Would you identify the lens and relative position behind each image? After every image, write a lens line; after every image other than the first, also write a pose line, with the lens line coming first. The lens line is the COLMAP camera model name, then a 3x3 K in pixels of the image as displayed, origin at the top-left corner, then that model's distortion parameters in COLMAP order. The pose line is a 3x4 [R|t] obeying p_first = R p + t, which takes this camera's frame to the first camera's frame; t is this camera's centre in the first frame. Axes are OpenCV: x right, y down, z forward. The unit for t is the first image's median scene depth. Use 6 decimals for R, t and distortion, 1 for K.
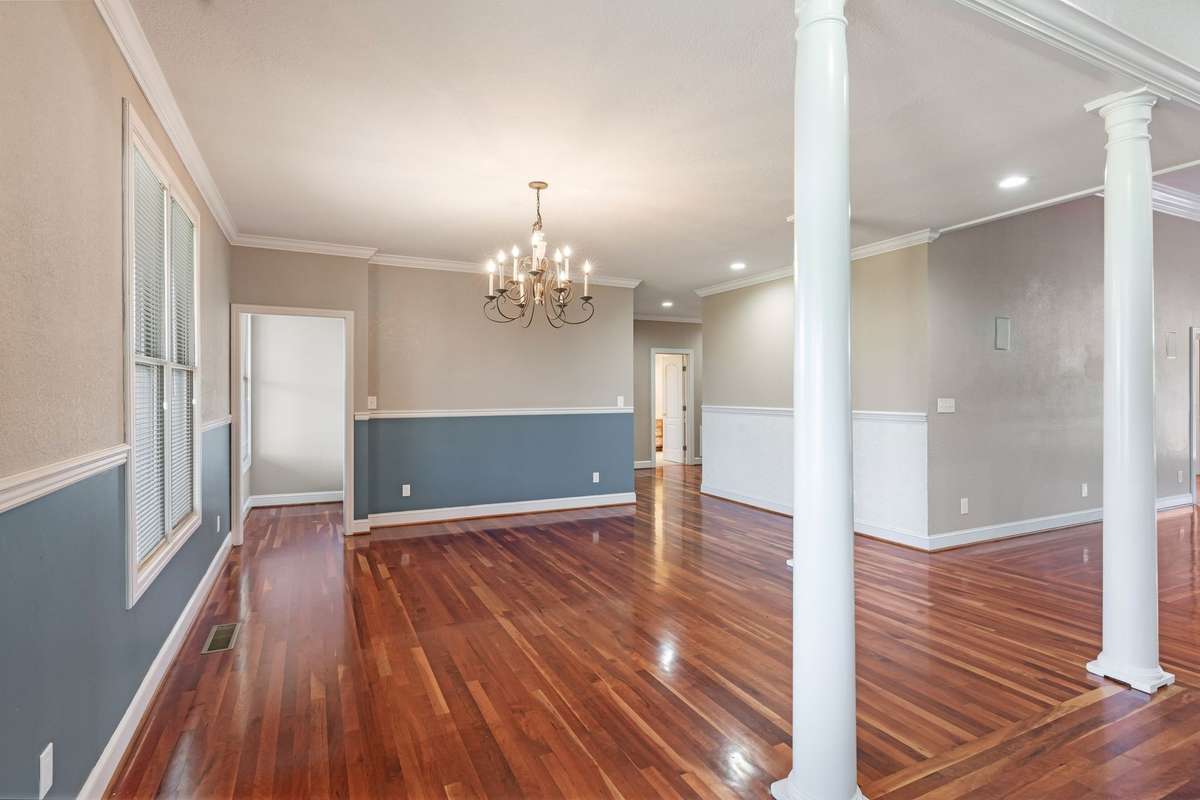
lens RADIAL K [[580.4, 0, 600.0], [0, 580.4, 396.3], [0, 0, 1]] dist [0.004117, -0.000043]
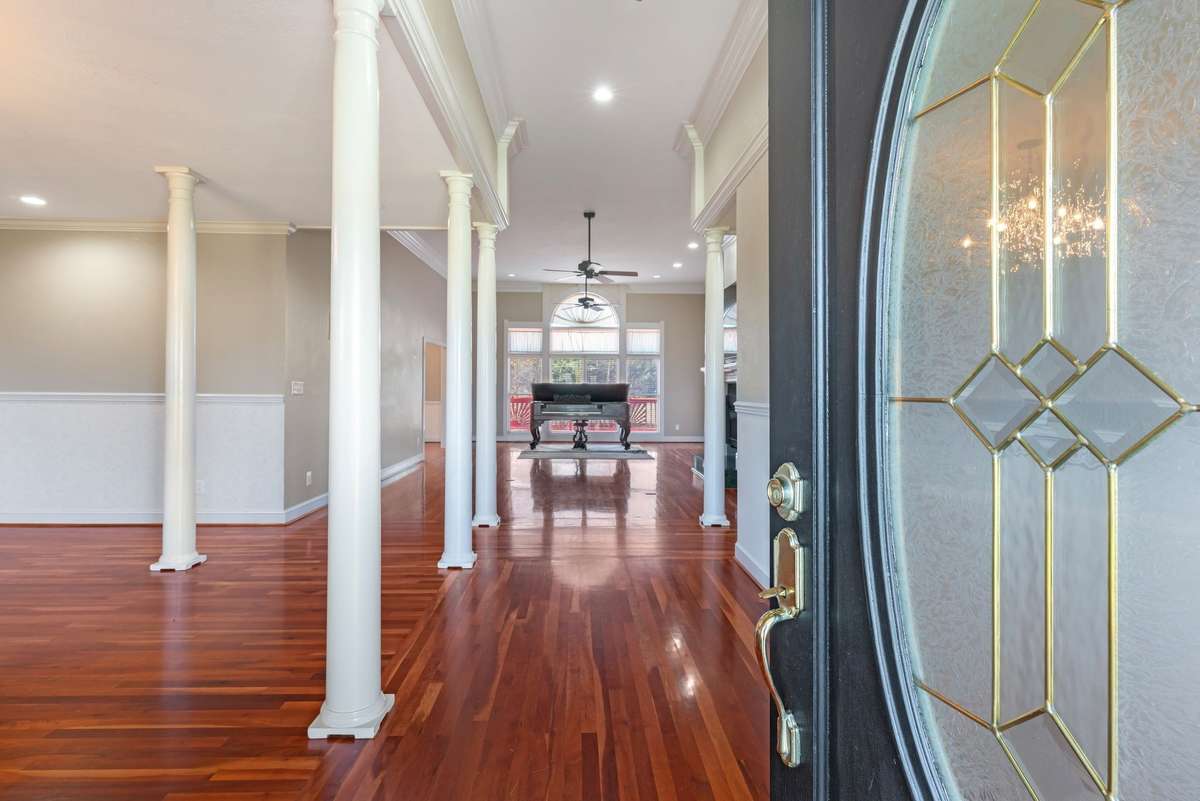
lens RADIAL K [[580.4, 0, 606.0], [0, 580.4, 393.9], [0, 0, 1]] dist [0.004117, -0.000043]
pose [[0.398282, -0.006031, 0.917243, -0.306146], [0.001384, 0.999981, 0.005974, 0.037485], [-0.917262, -0.001110, 0.398283, 0.057956]]
